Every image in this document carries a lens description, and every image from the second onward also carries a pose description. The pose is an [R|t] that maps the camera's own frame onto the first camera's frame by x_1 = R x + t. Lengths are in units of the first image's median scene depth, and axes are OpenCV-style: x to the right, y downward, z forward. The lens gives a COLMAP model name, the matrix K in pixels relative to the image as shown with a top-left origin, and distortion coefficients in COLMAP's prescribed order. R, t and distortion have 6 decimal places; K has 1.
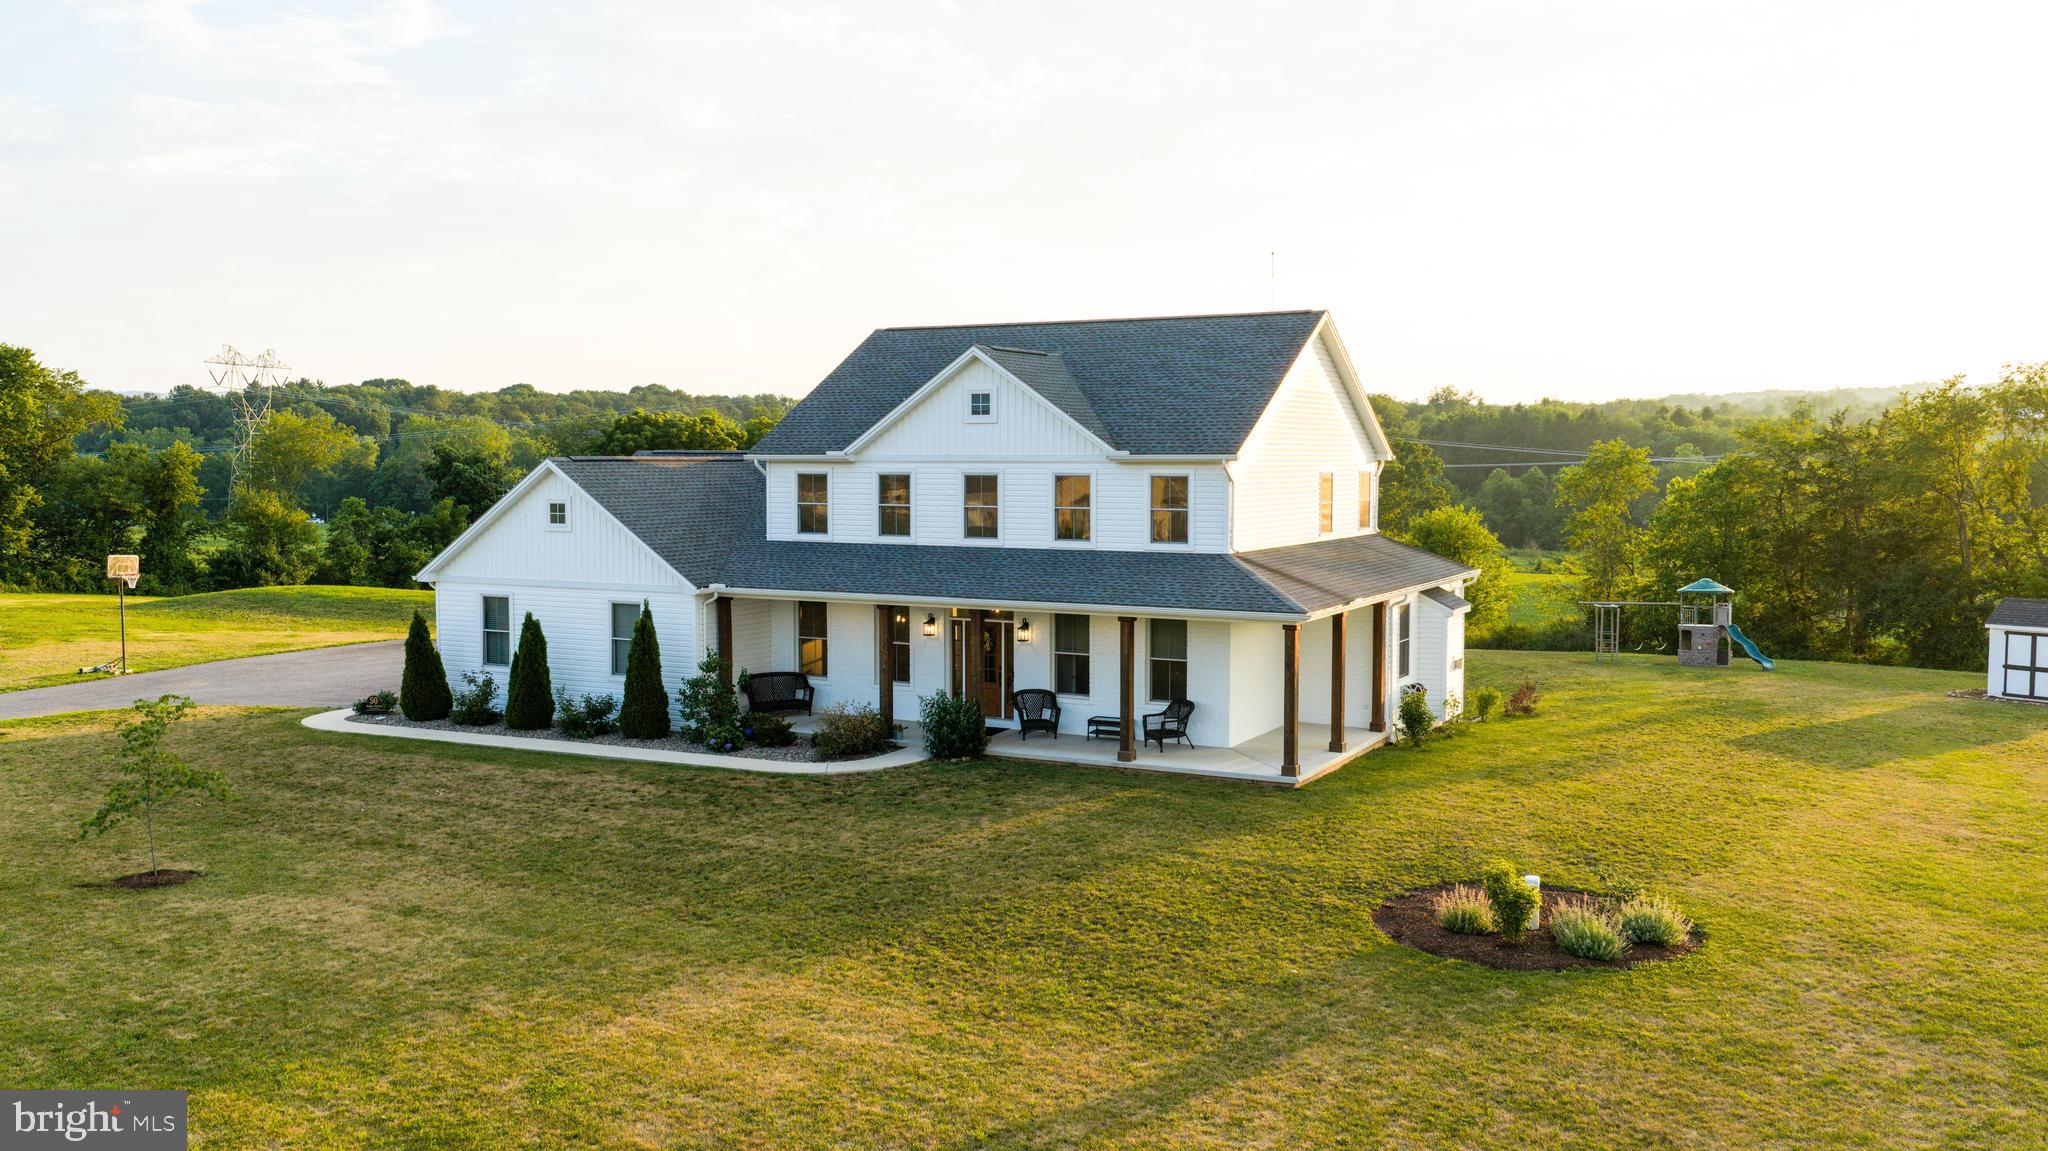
lens RADIAL K [[1695.2, 0, 1033.2], [0, 1695.2, 572.0], [0, 0, 1]] dist [0.030521, -0.056947]
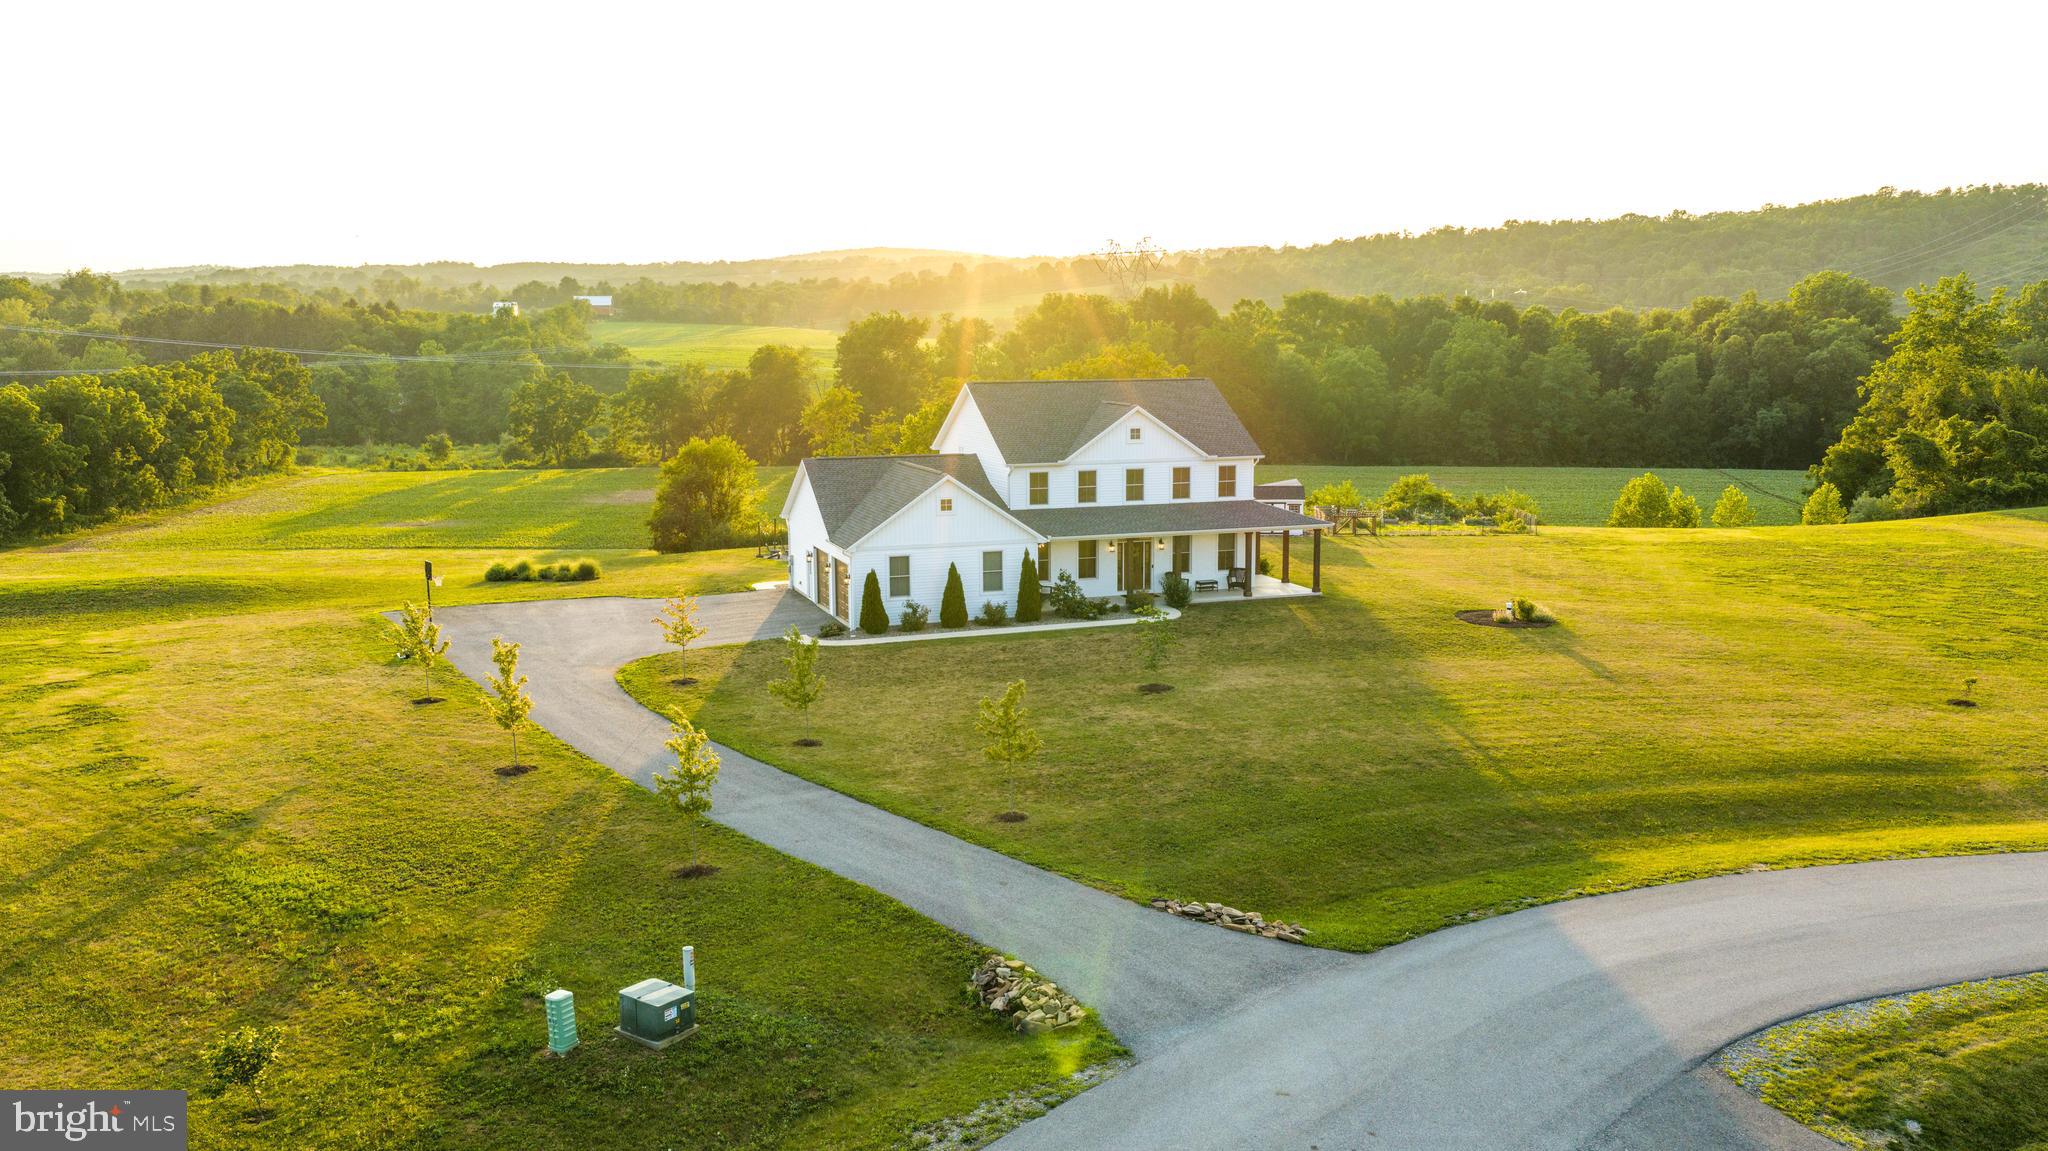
lens RADIAL K [[1695.2, 0, 1031.3], [0, 1695.2, 573.6], [0, 0, 1]] dist [0.030521, -0.056947]
pose [[0.677474, -0.111105, 0.727107, -1.601502], [0.055404, 0.993426, 0.100177, -0.143723], [-0.733457, -0.027582, 0.679176, -0.276049]]
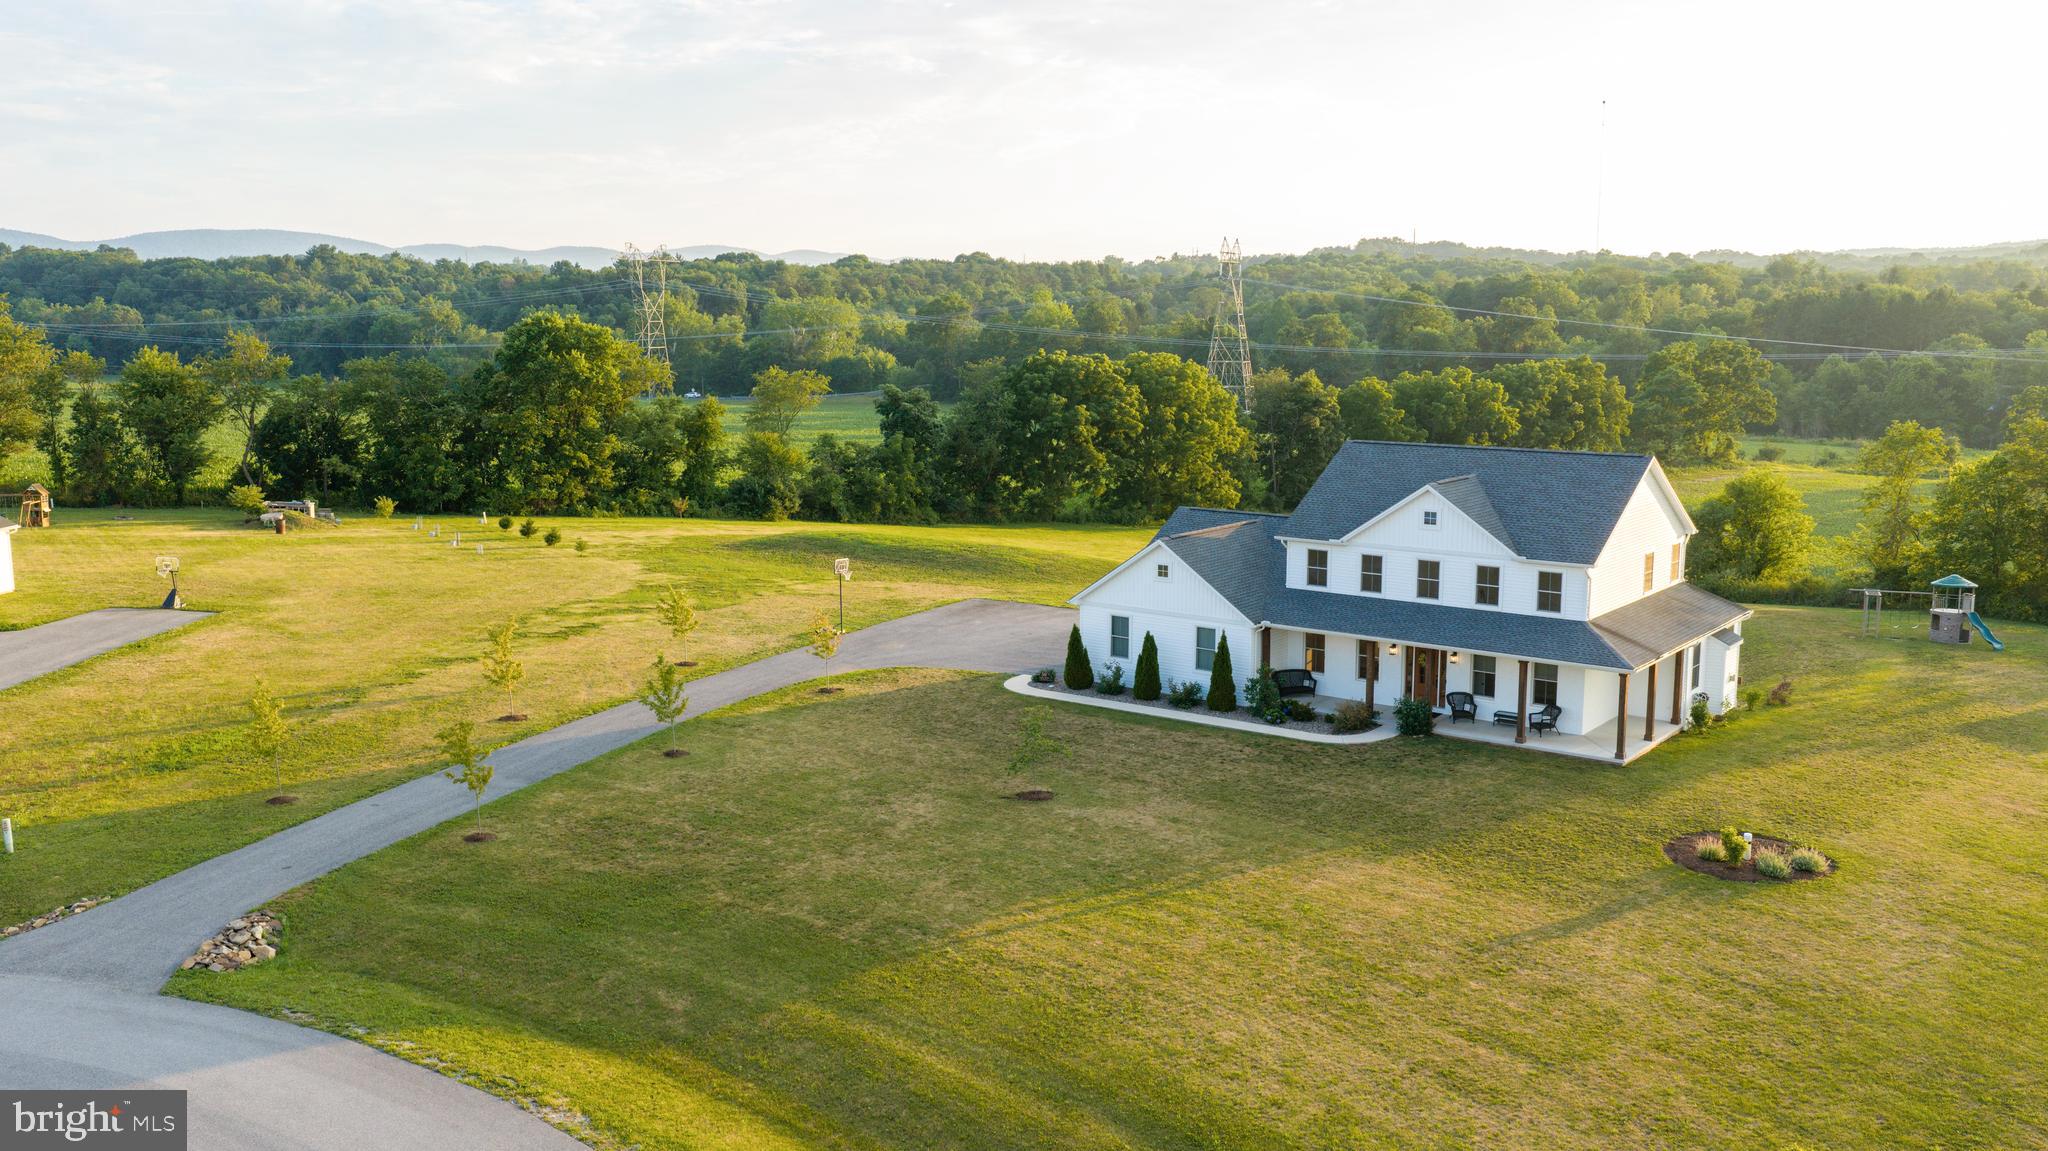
lens RADIAL K [[1695.2, 0, 1029.0], [0, 1695.2, 574.4], [0, 0, 1]] dist [0.030521, -0.056947]
pose [[0.984330, 0.024235, -0.174662, -0.126479], [-0.008422, 0.995841, 0.090717, -0.192869], [0.176134, -0.087824, 0.980441, -0.697994]]
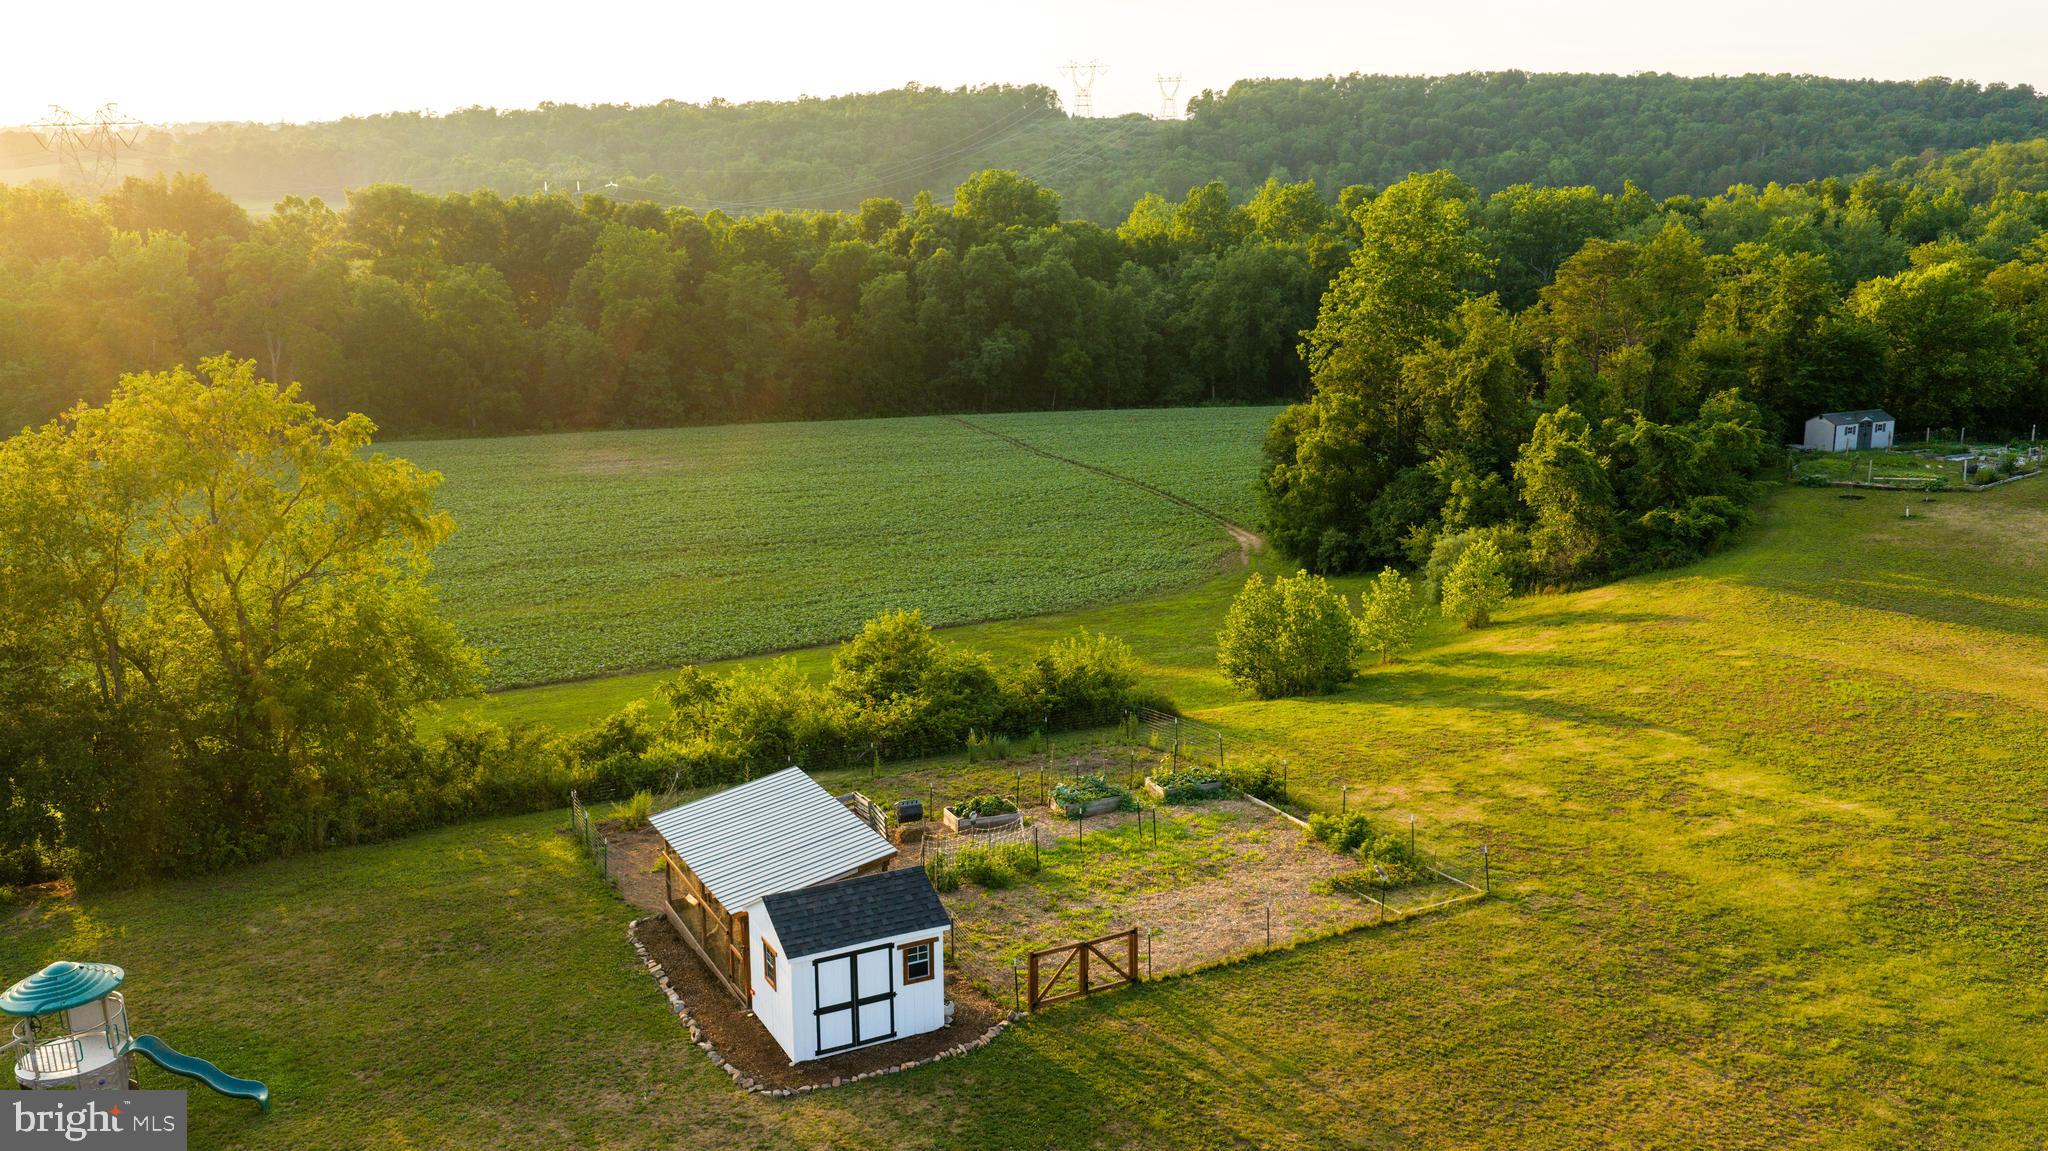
lens RADIAL K [[1695.2, 0, 1022.6], [0, 1695.2, 567.2], [0, 0, 1]] dist [0.030521, -0.056947]
pose [[0.189692, -0.204689, 0.960270, 0.021624], [0.068632, 0.978400, 0.194996, -0.321277], [-0.979442, 0.028916, 0.199643, 1.143214]]
